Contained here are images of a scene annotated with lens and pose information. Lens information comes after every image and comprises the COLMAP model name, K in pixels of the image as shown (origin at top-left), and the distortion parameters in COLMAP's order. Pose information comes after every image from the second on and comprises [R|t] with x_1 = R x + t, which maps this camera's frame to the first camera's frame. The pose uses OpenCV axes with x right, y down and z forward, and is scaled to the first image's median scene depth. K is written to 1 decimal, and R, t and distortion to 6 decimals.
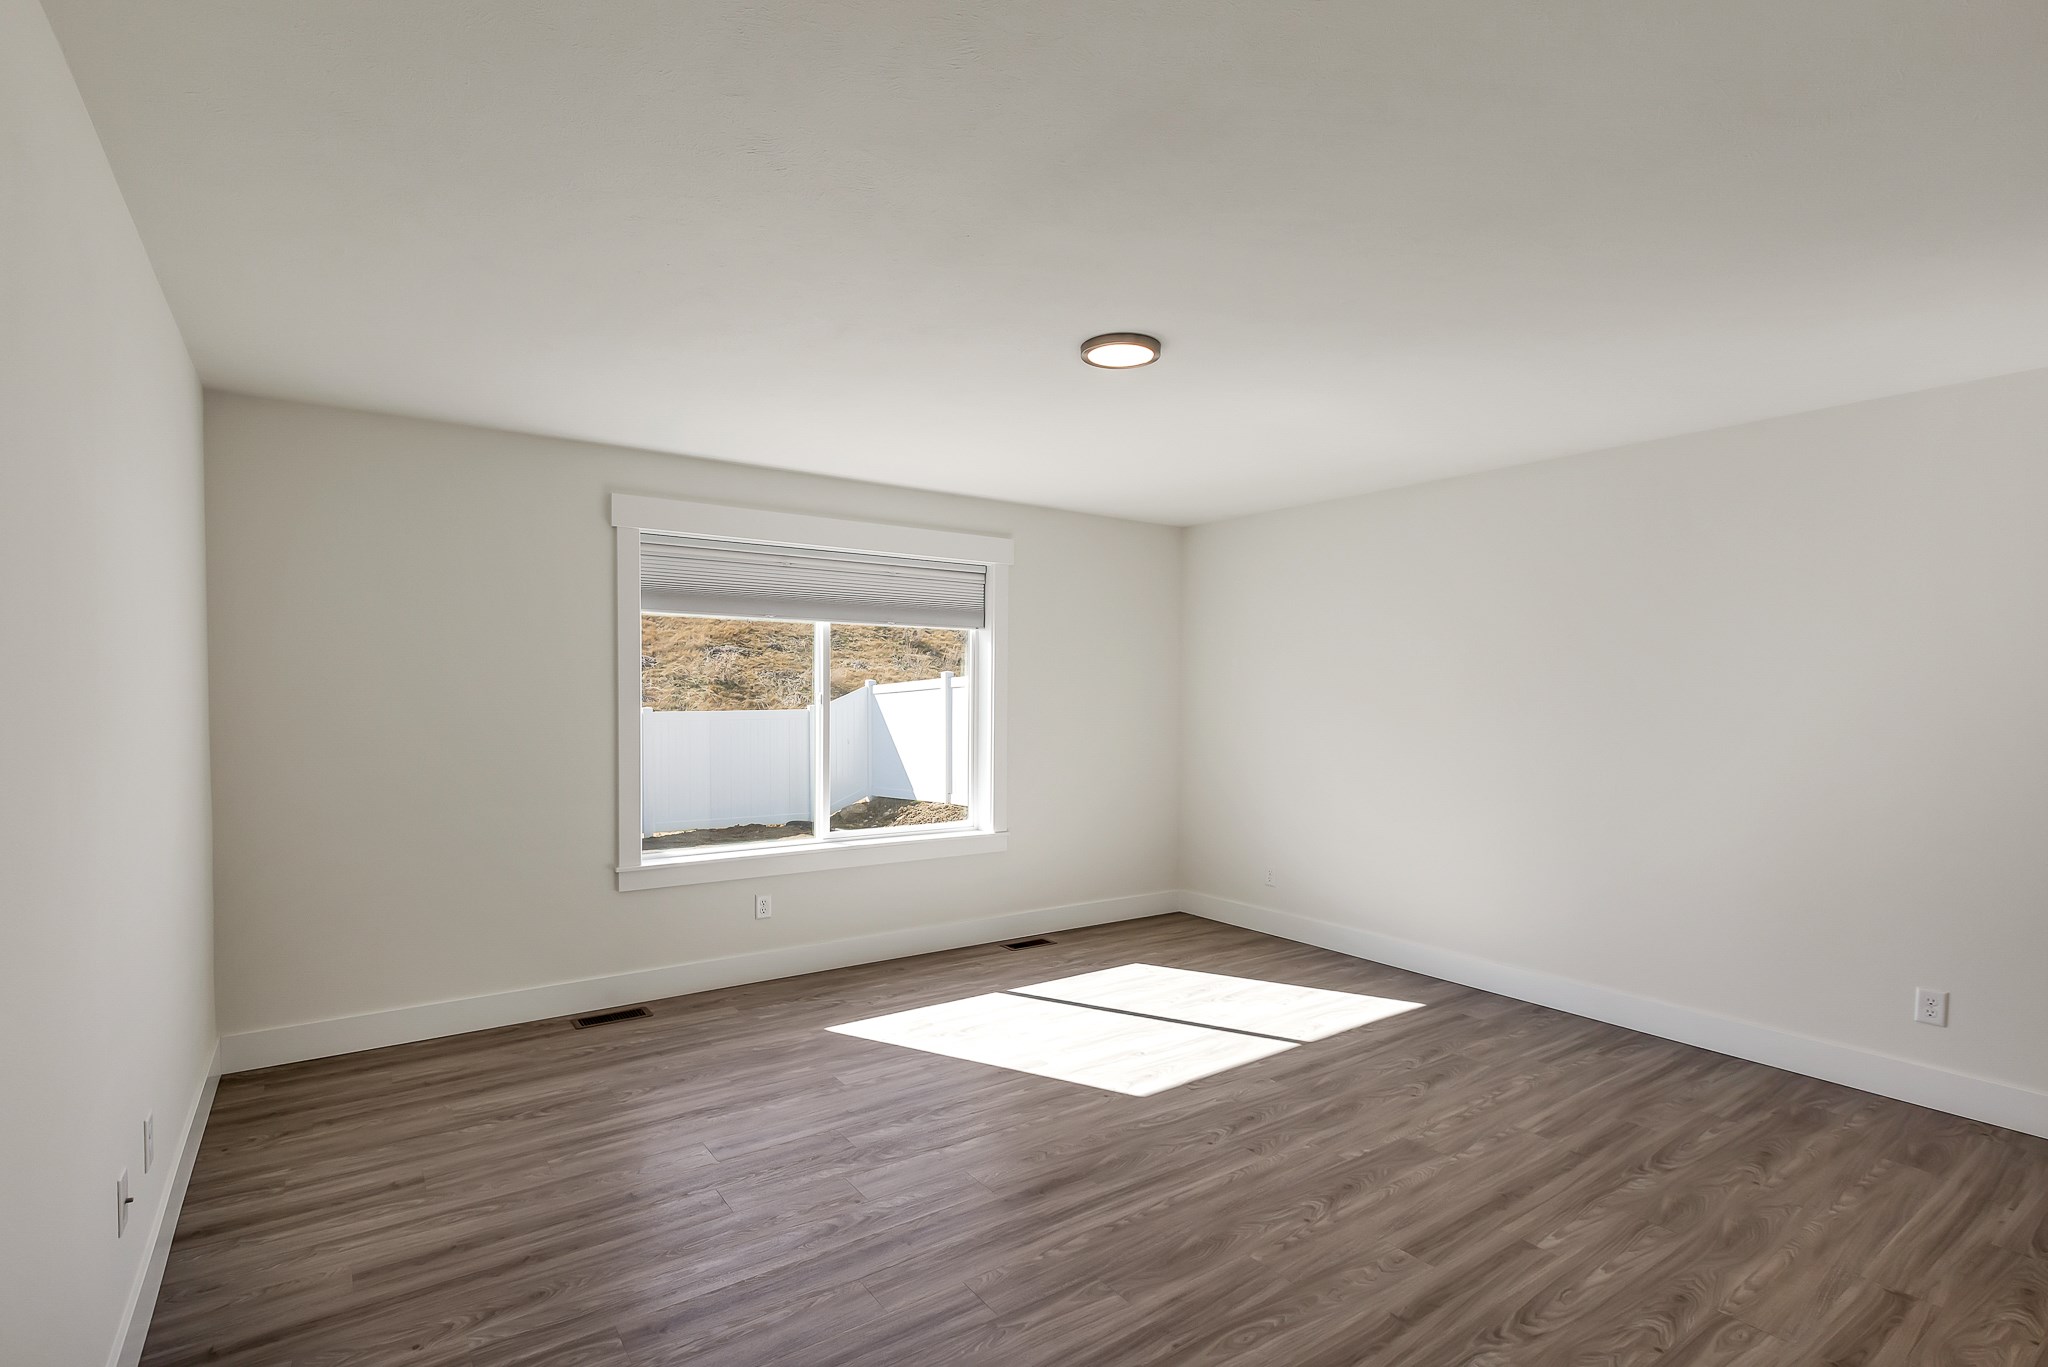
lens RADIAL K [[910.1, 0, 1025.5], [0, 910.1, 697.9], [0, 0, 1]] dist [0.001143, 0.000810]
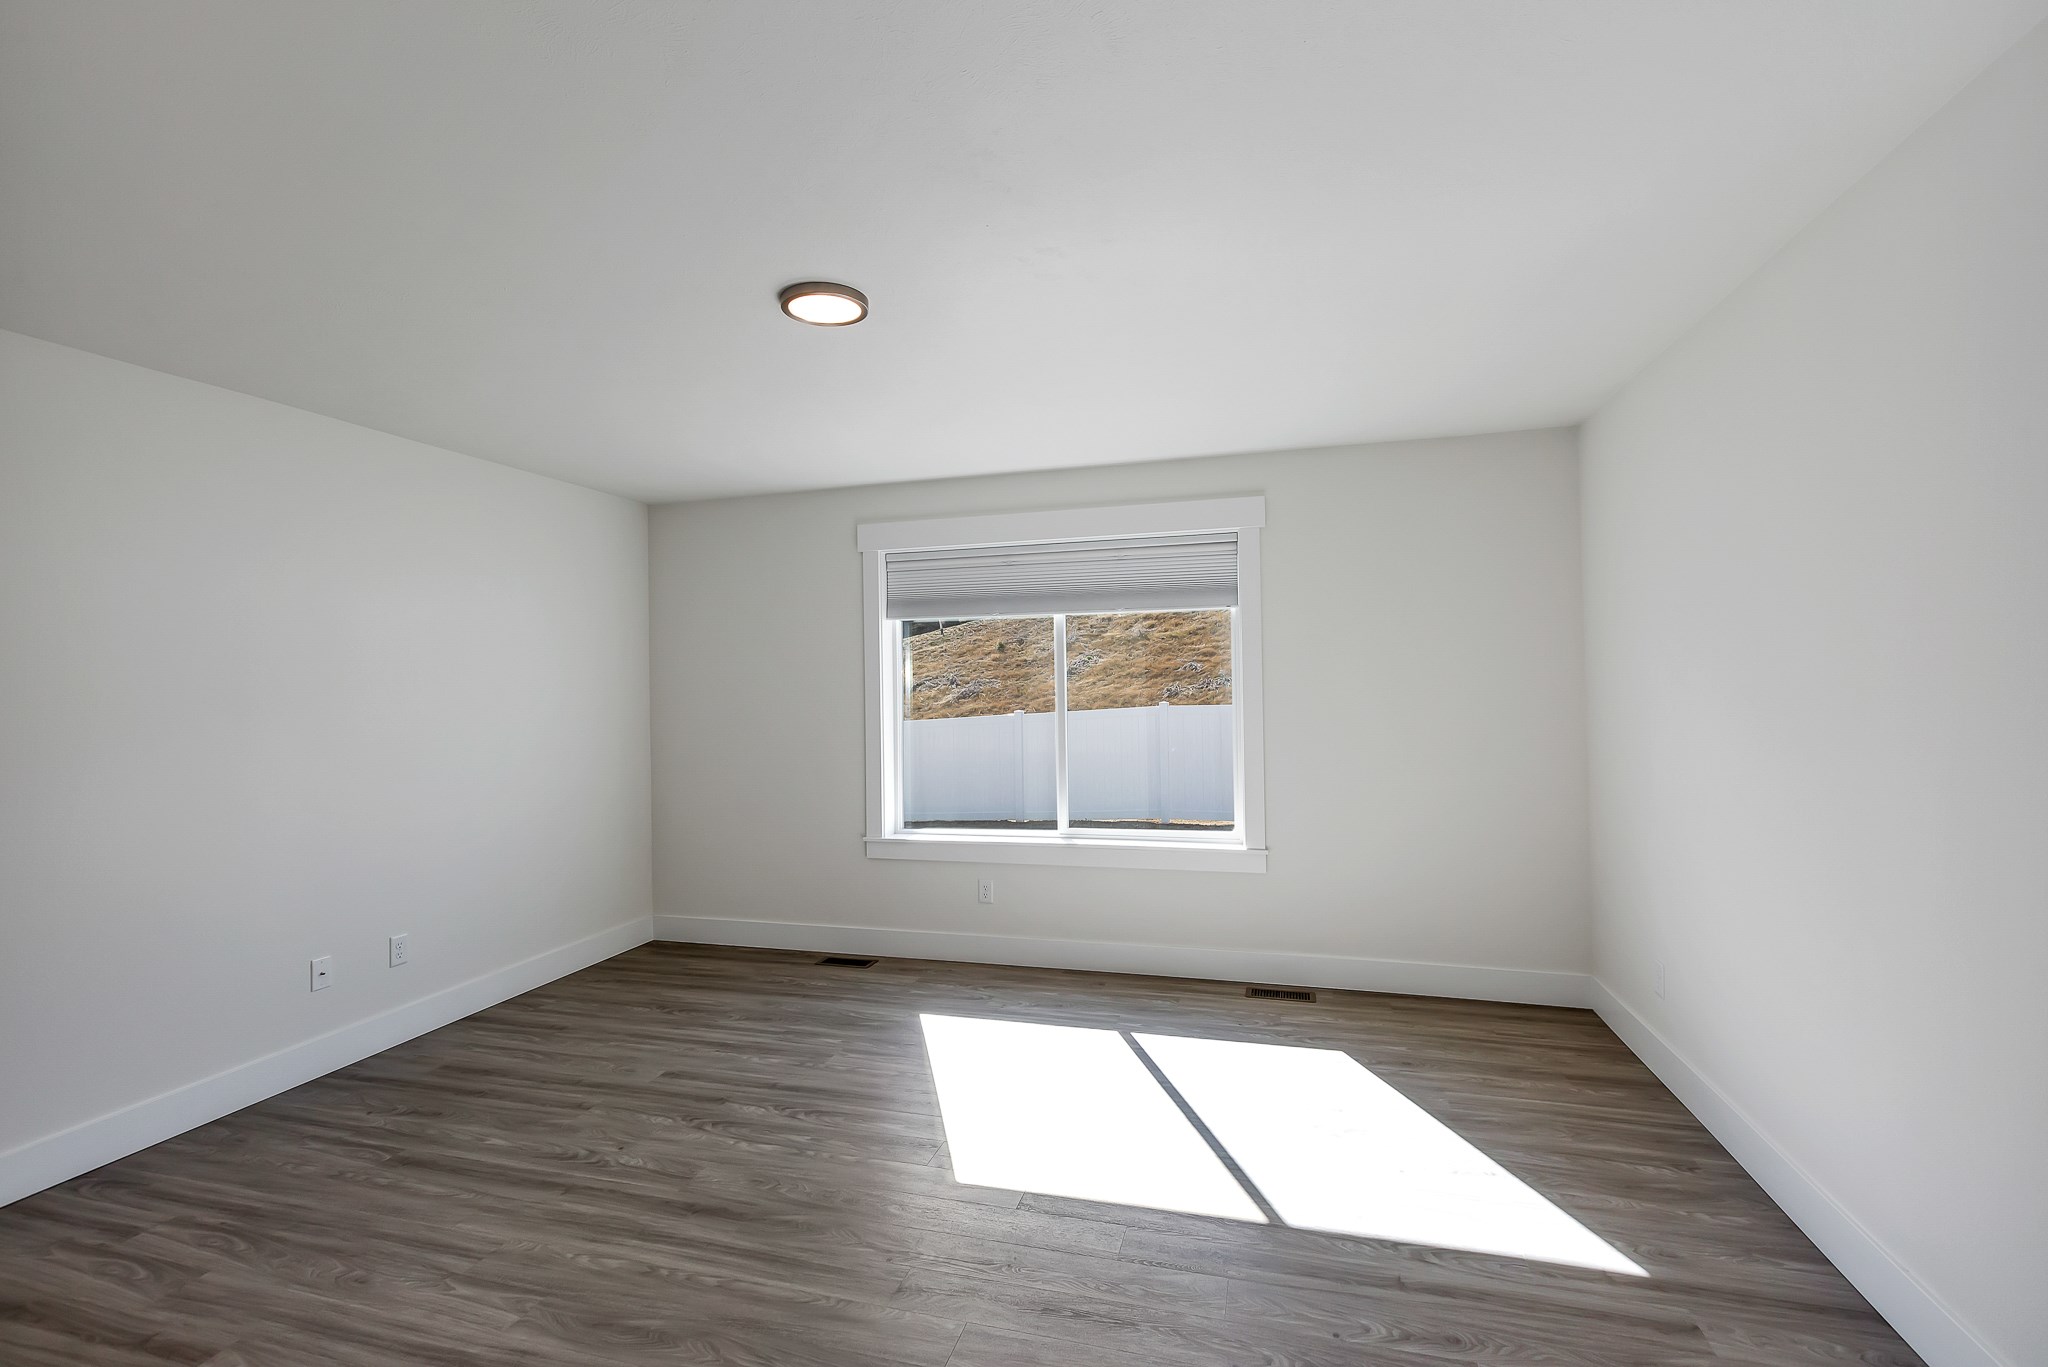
lens RADIAL K [[910.1, 0, 1025.5], [0, 910.1, 697.9], [0, 0, 1]] dist [0.001143, 0.000810]
pose [[0.651706, -0.003327, -0.758465, 0.601202], [0.015736, 0.999834, 0.009136, -0.004182], [0.758309, -0.017889, 0.651650, 0.394921]]
